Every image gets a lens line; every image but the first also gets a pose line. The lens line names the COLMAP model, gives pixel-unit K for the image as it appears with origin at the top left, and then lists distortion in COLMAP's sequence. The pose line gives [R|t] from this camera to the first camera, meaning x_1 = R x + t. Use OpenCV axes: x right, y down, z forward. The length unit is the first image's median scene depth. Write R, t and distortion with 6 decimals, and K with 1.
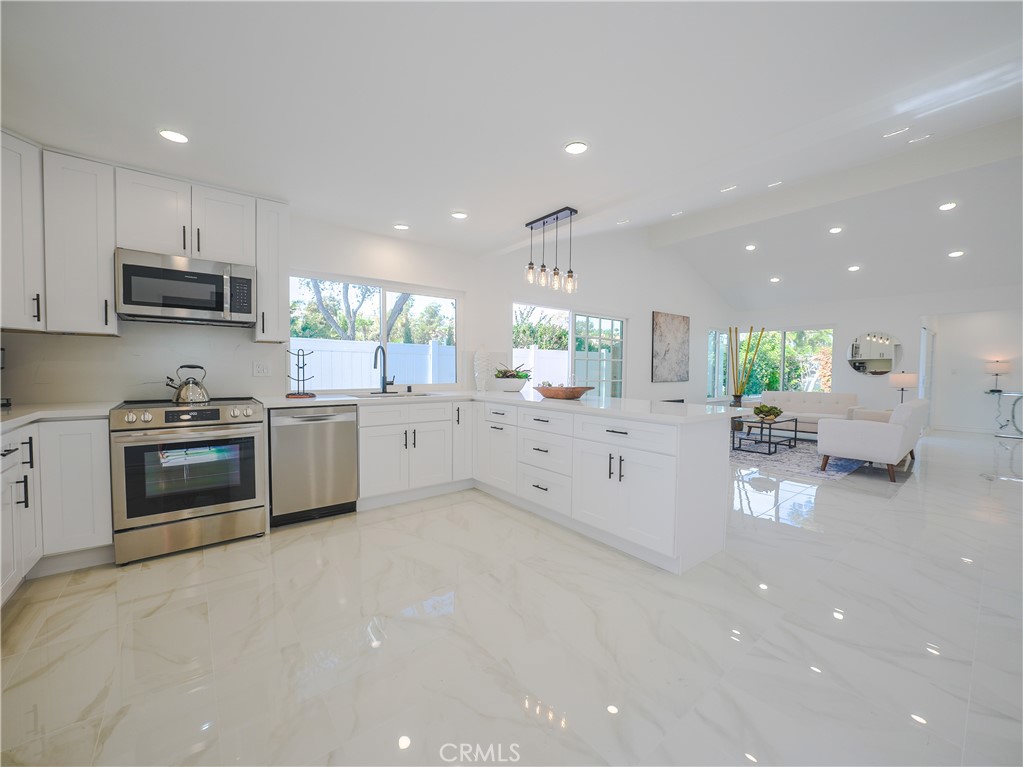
lens RADIAL K [[409.6, 0, 511.5], [0, 409.6, 383.5], [0, 0, 1]] dist [-0.000084, -0.000006]
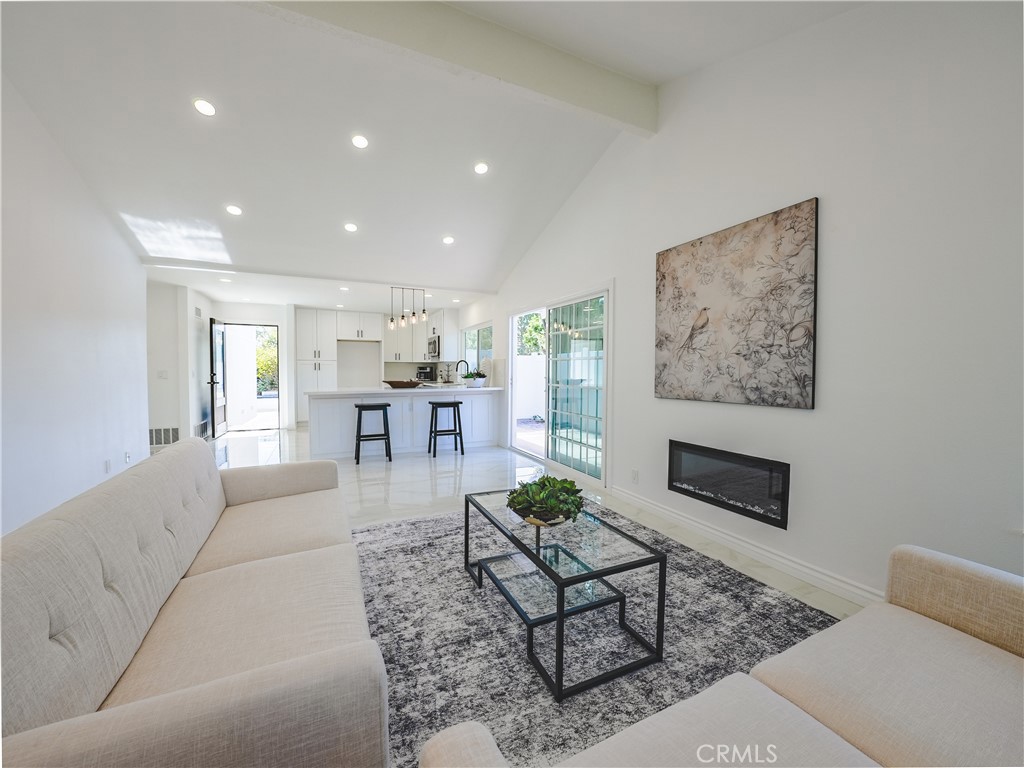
lens RADIAL K [[397.9, 0, 512.0], [0, 397.9, 384.0], [0, 0, 1]] dist [-0.023083, -0.000004]
pose [[-0.223171, 0.021127, -0.974550, 0.808736], [-0.039288, 0.998758, 0.030648, -0.025656], [0.973987, 0.045128, -0.222064, 0.892612]]
